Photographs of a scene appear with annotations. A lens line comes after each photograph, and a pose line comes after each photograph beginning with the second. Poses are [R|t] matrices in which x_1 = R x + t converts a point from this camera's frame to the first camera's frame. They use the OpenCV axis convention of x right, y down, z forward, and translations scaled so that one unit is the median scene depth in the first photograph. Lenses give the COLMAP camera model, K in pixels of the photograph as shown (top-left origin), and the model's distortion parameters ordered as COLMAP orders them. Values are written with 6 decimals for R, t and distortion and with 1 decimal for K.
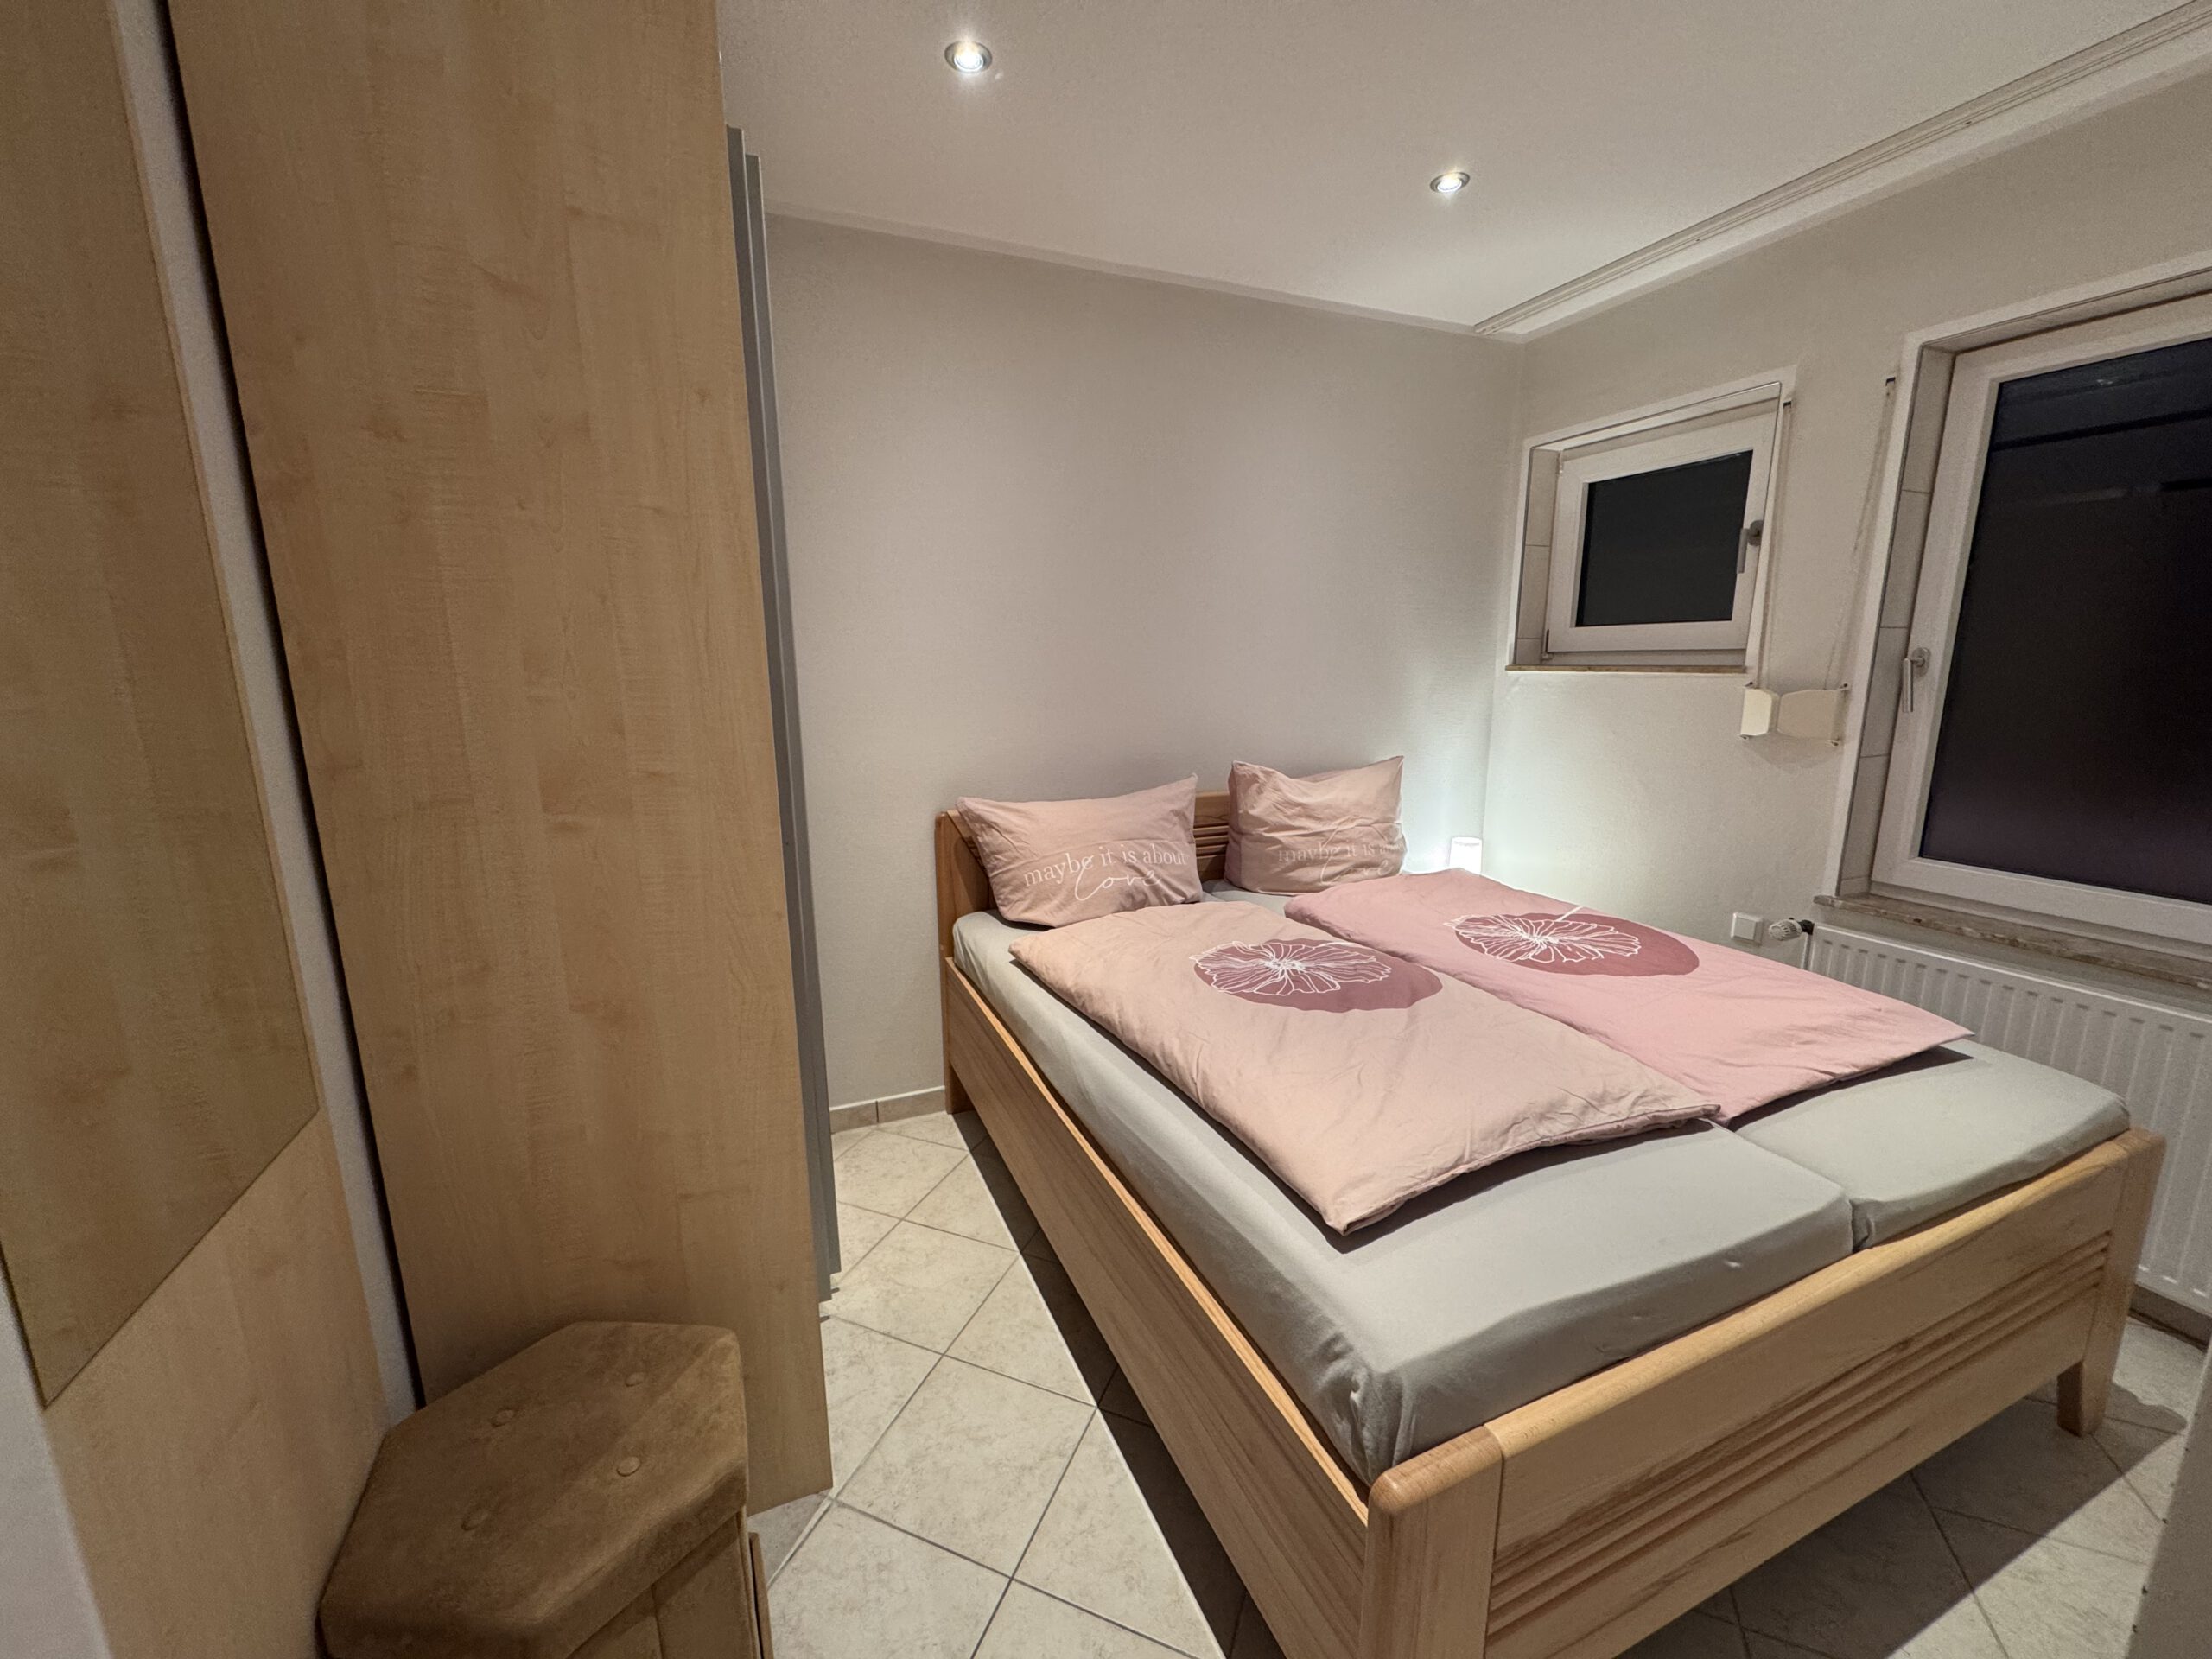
lens RADIAL K [[879.3, 0, 1106.0], [0, 879.3, 829.5], [0, 0, 1]] dist [-0.002500, -0.000176]
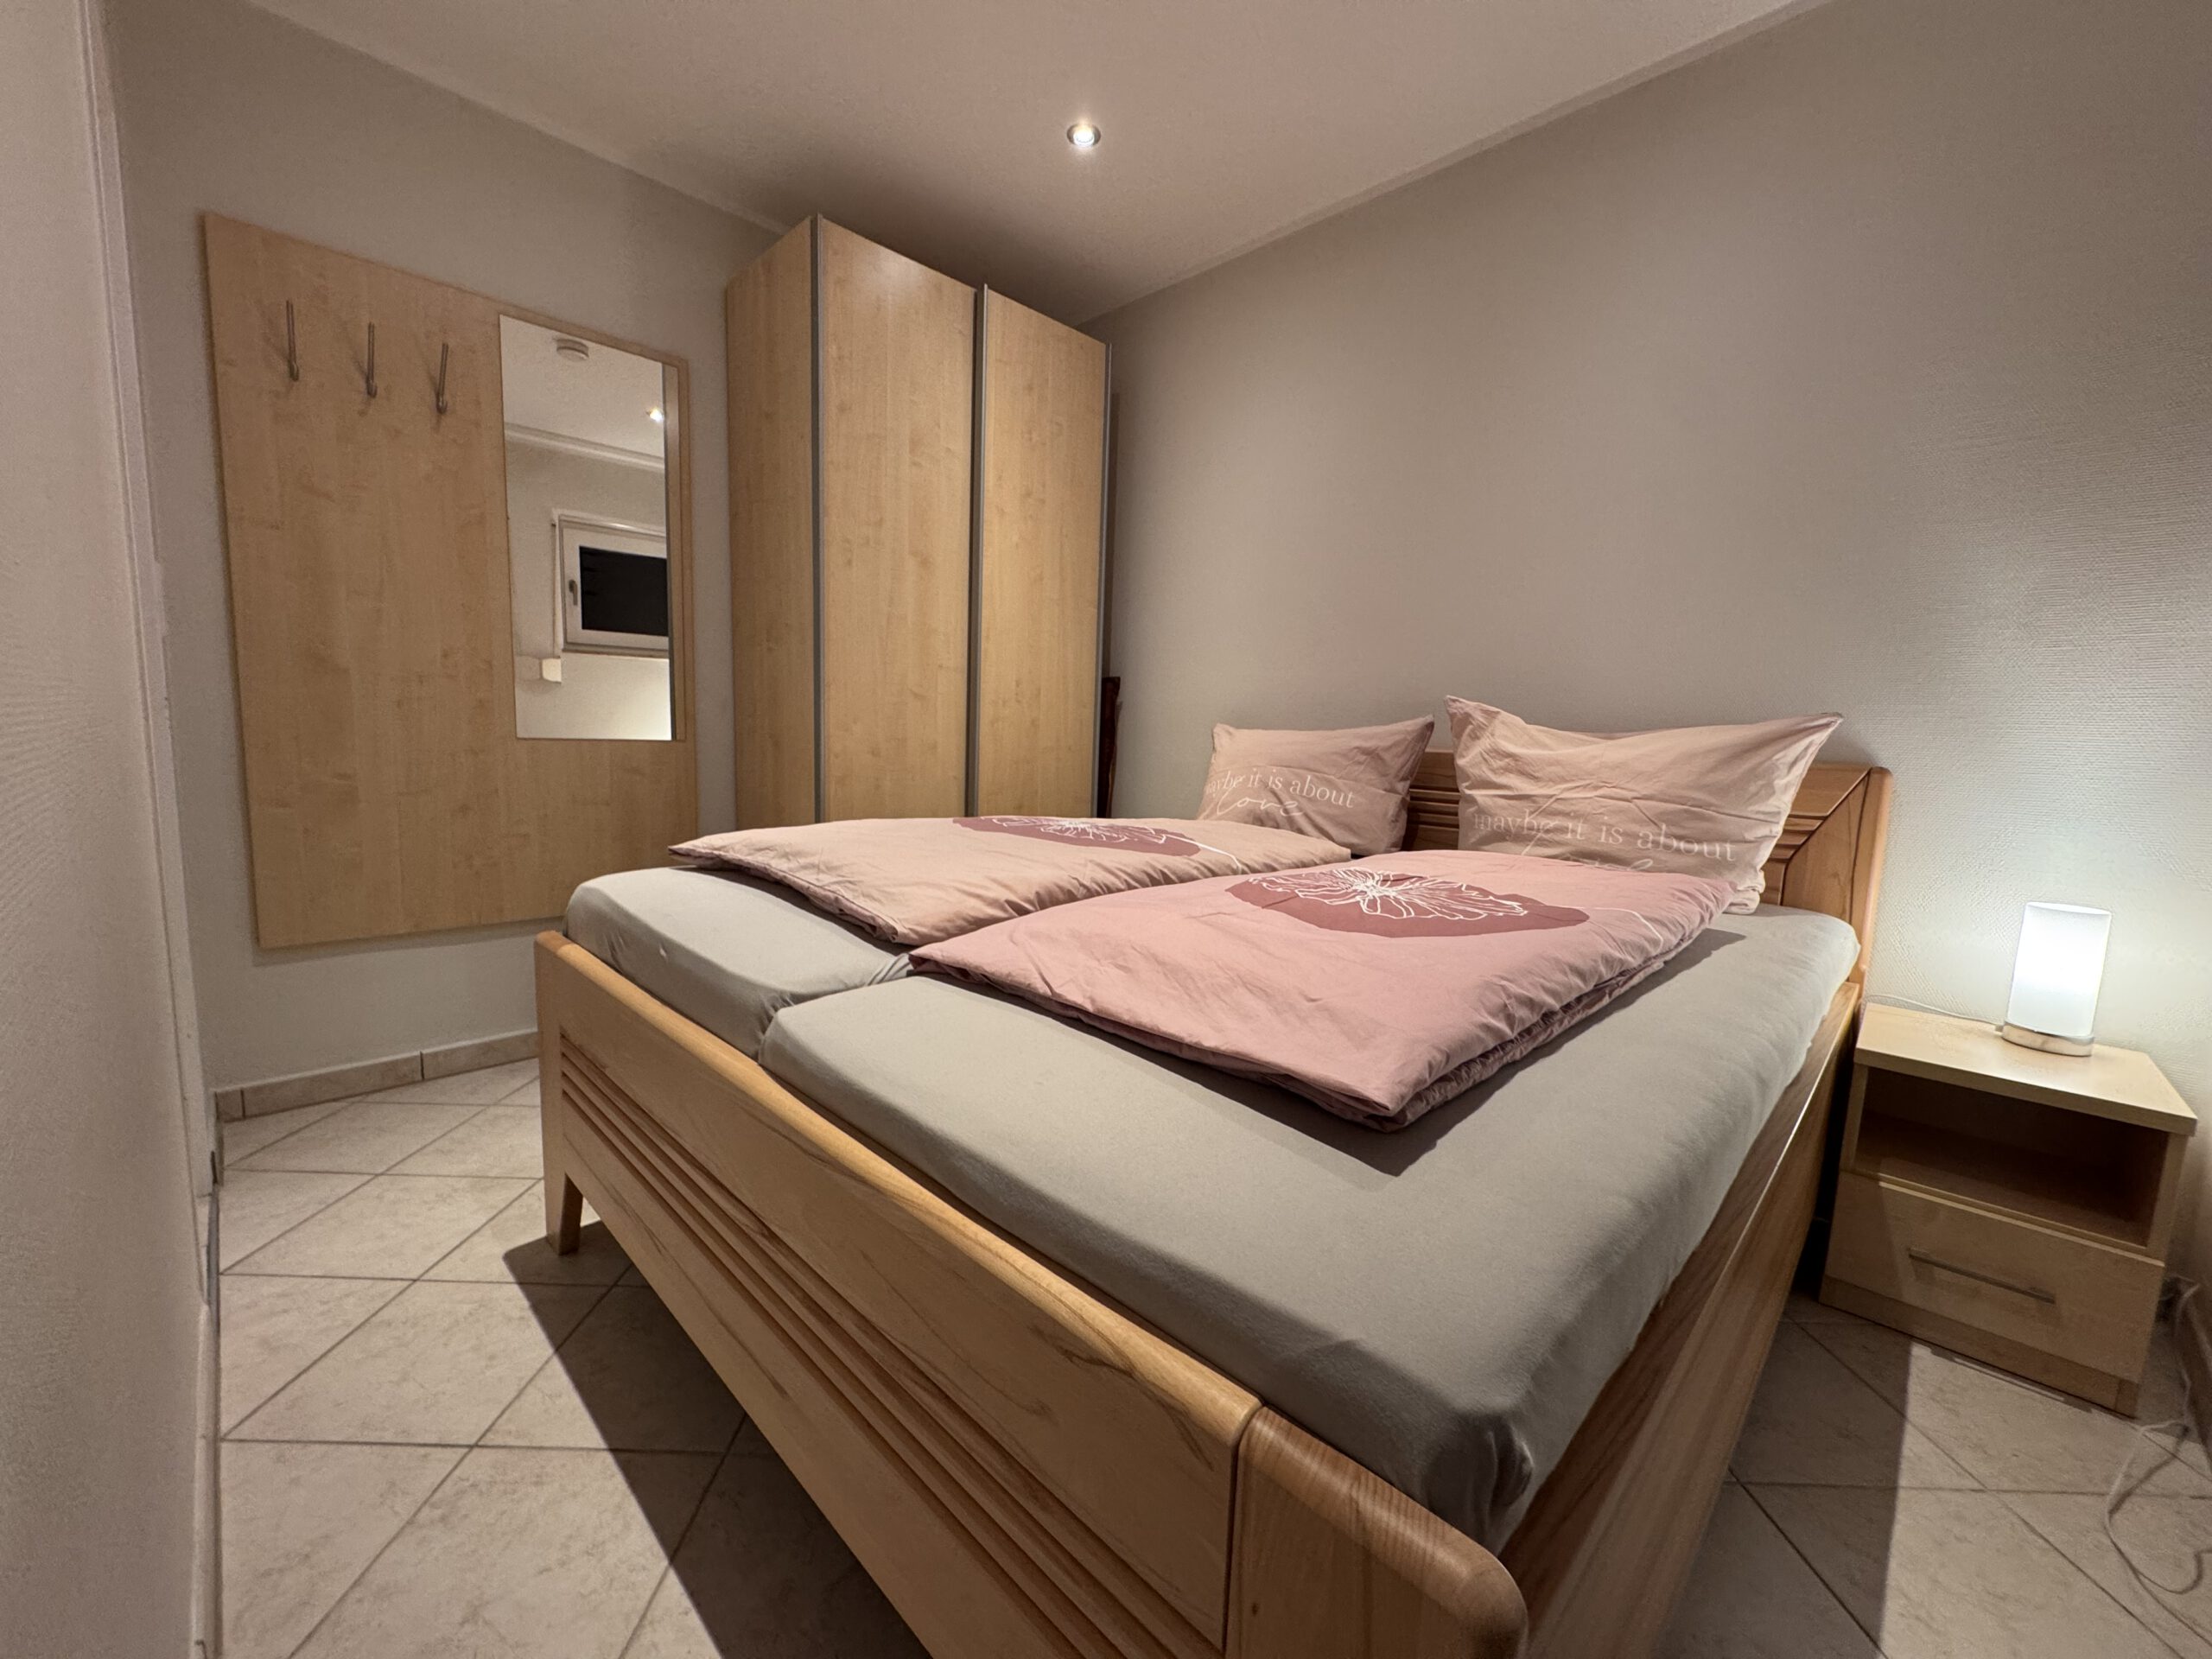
lens RADIAL K [[879.3, 0, 1106.0], [0, 879.3, 829.5], [0, 0, 1]] dist [-0.002500, -0.000176]
pose [[0.379873, 0.124366, -0.916640, 0.784181], [-0.209658, 0.976710, 0.045630, 0.070529], [0.900966, 0.174847, 0.397100, 0.420486]]
